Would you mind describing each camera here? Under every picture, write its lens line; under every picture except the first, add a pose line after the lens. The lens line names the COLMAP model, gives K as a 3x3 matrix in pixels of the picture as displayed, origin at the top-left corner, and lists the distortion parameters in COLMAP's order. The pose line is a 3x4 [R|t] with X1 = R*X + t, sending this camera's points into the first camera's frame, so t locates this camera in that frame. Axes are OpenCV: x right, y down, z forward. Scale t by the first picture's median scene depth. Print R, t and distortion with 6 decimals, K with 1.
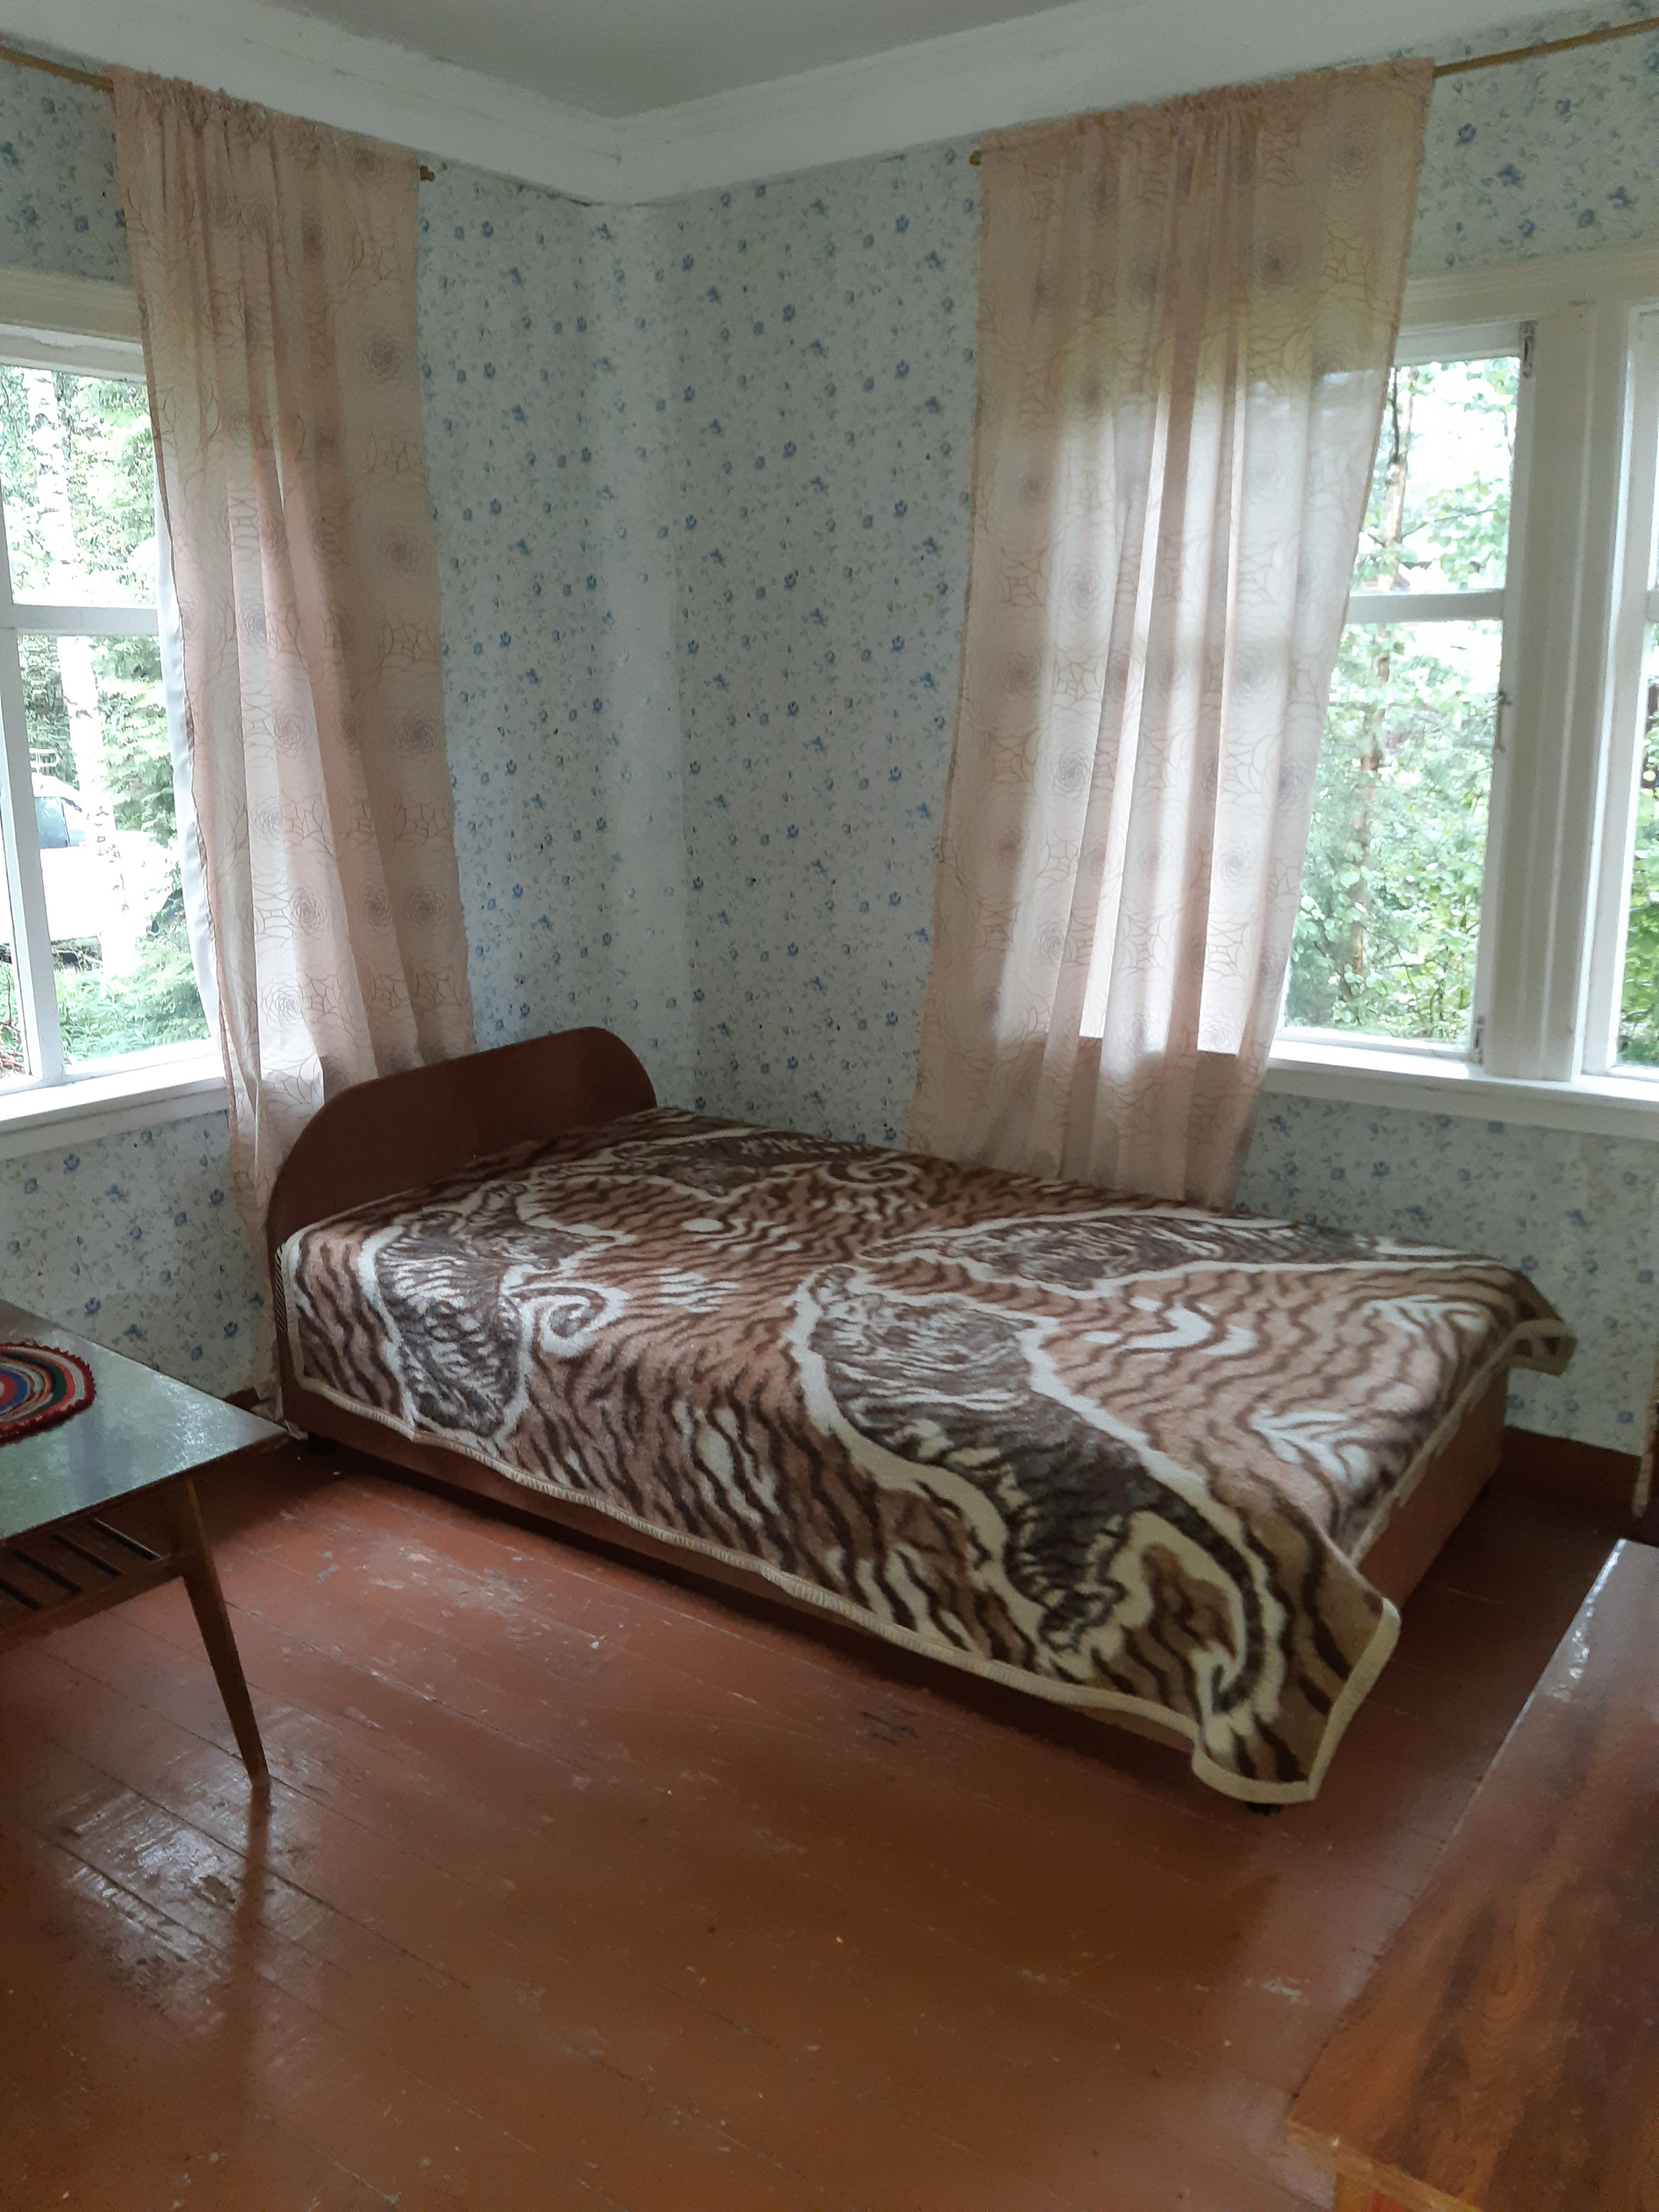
lens RADIAL K [[1772.1, 0, 830.3], [0, 1772.1, 1067.2], [0, 0, 1]] dist [0.112702, -0.233856]
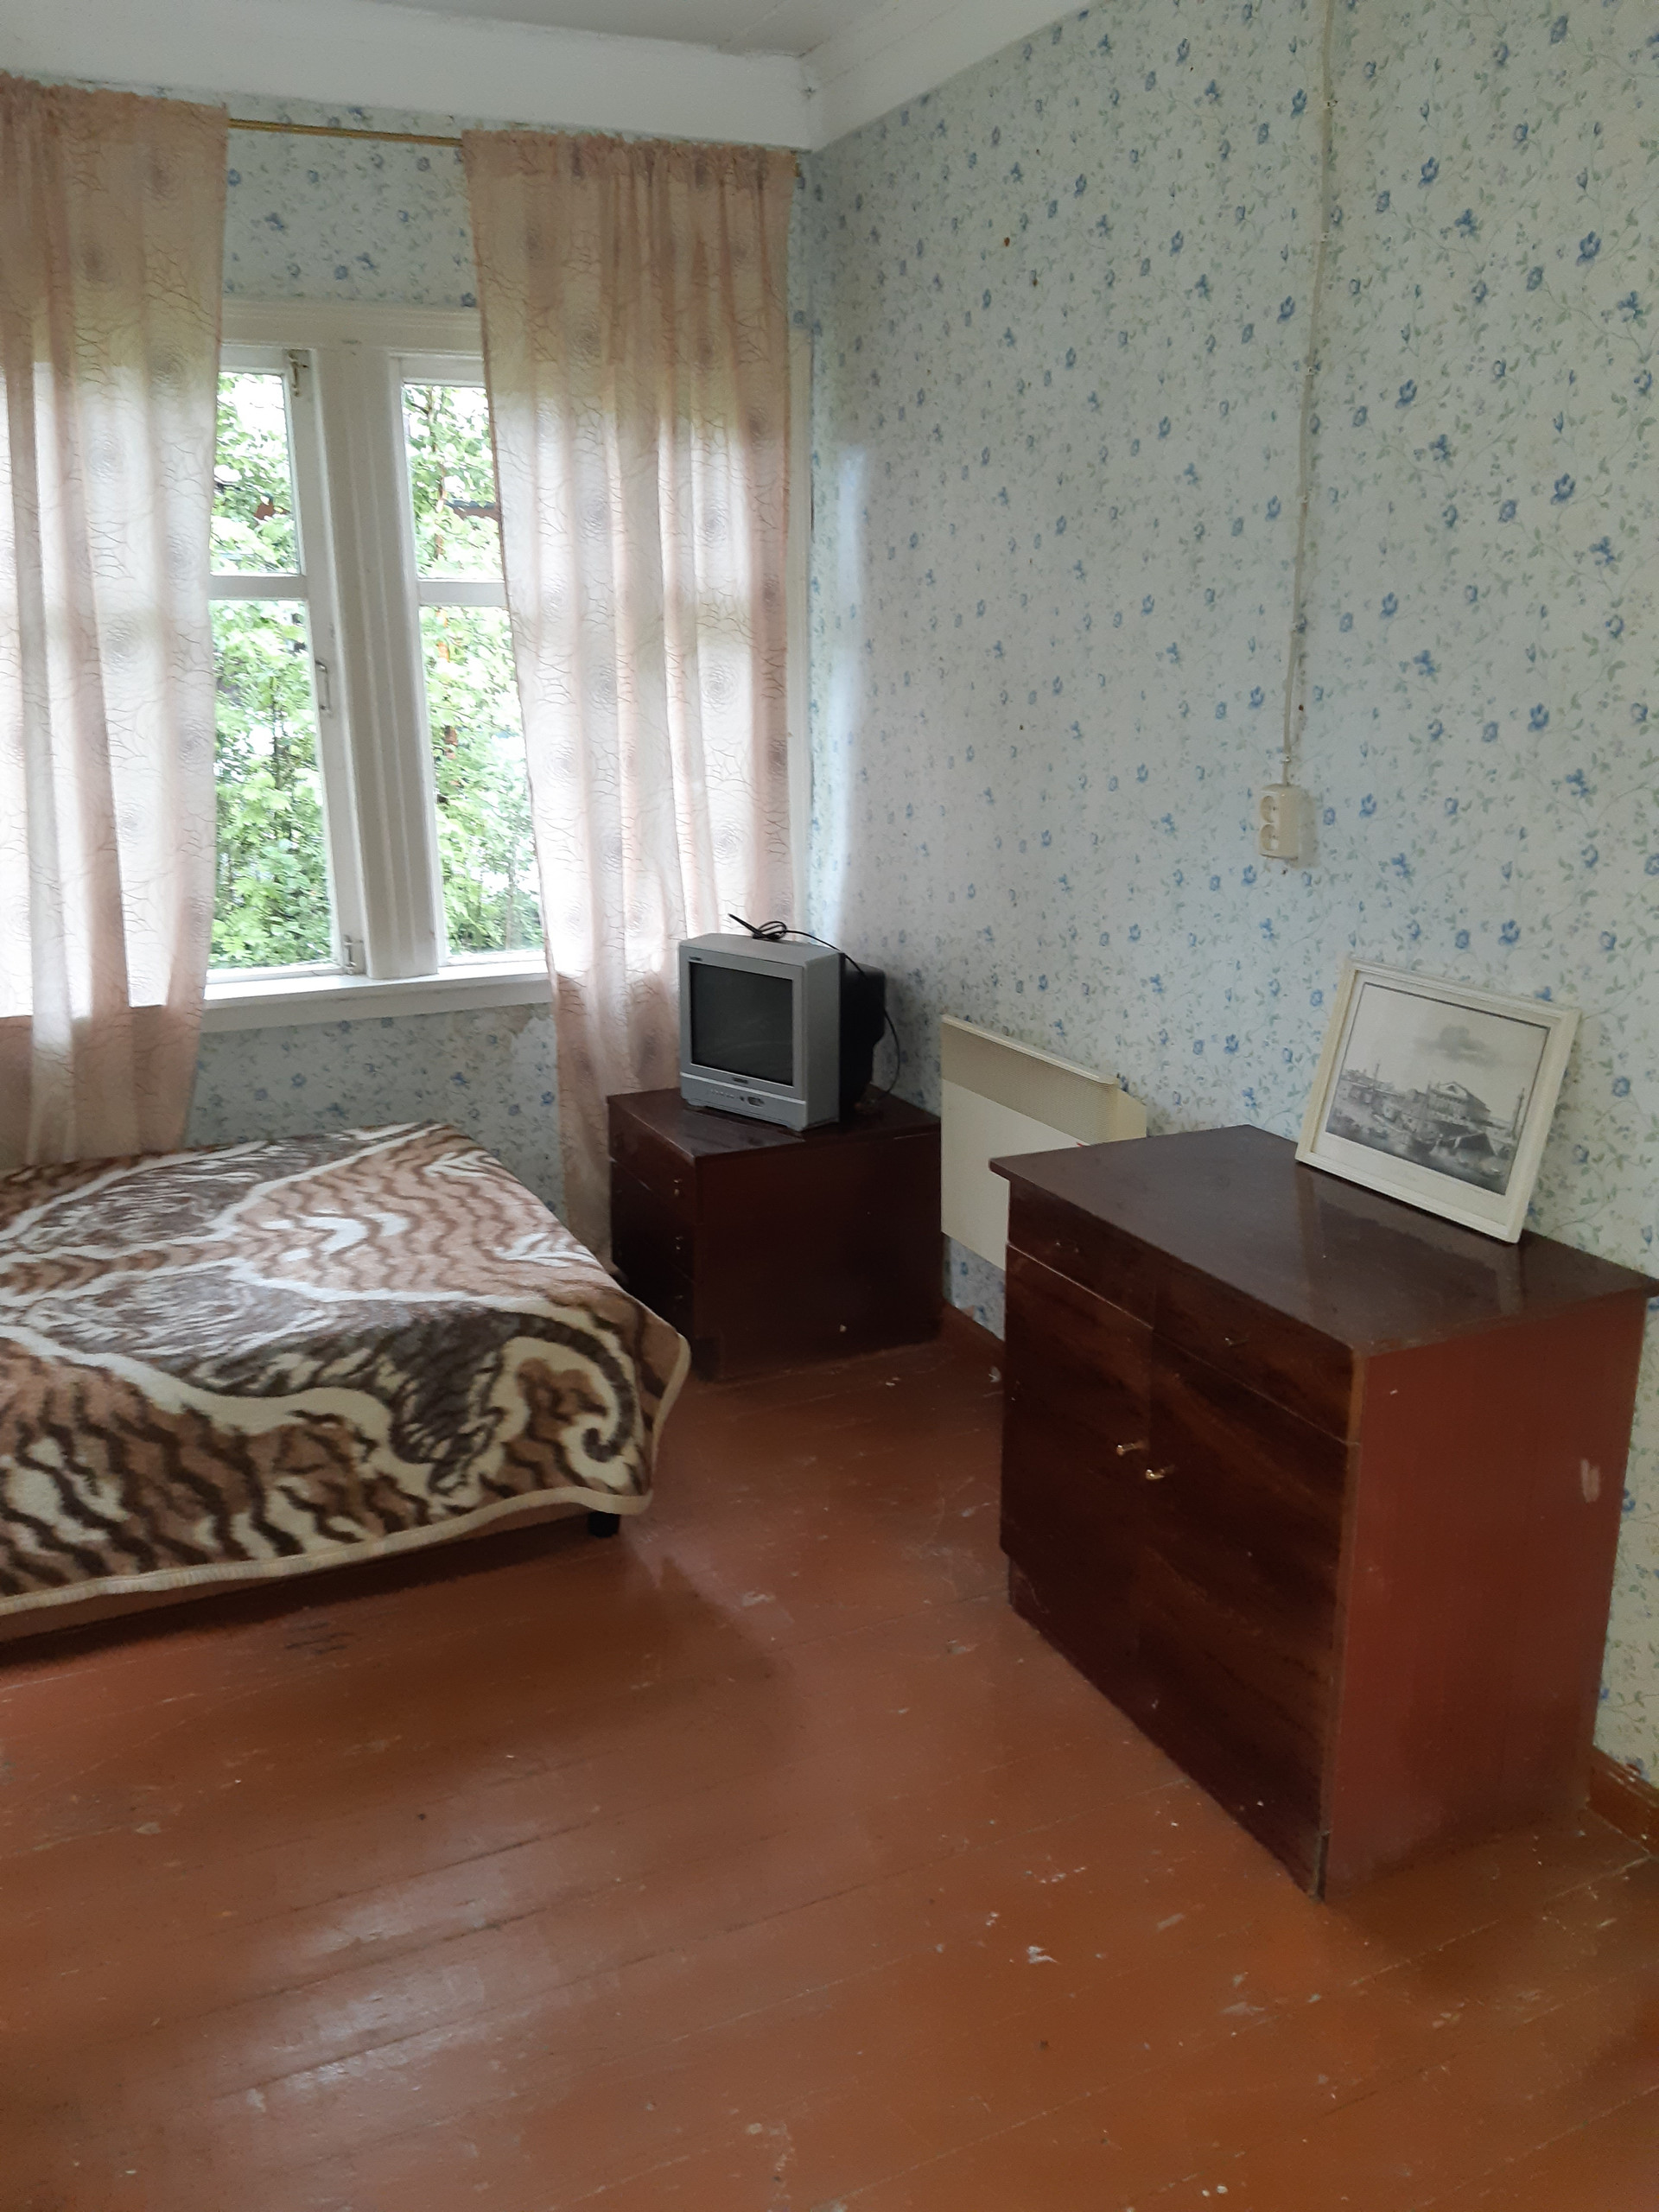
lens RADIAL K [[1772.1, 0, 830.3], [0, 1772.1, 1067.2], [0, 0, 1]] dist [0.112702, -0.233856]
pose [[0.469998, -0.196864, 0.860434, -0.634813], [0.185717, 0.975045, 0.121642, -0.033697], [-0.862908, 0.102625, 0.494830, 0.171185]]
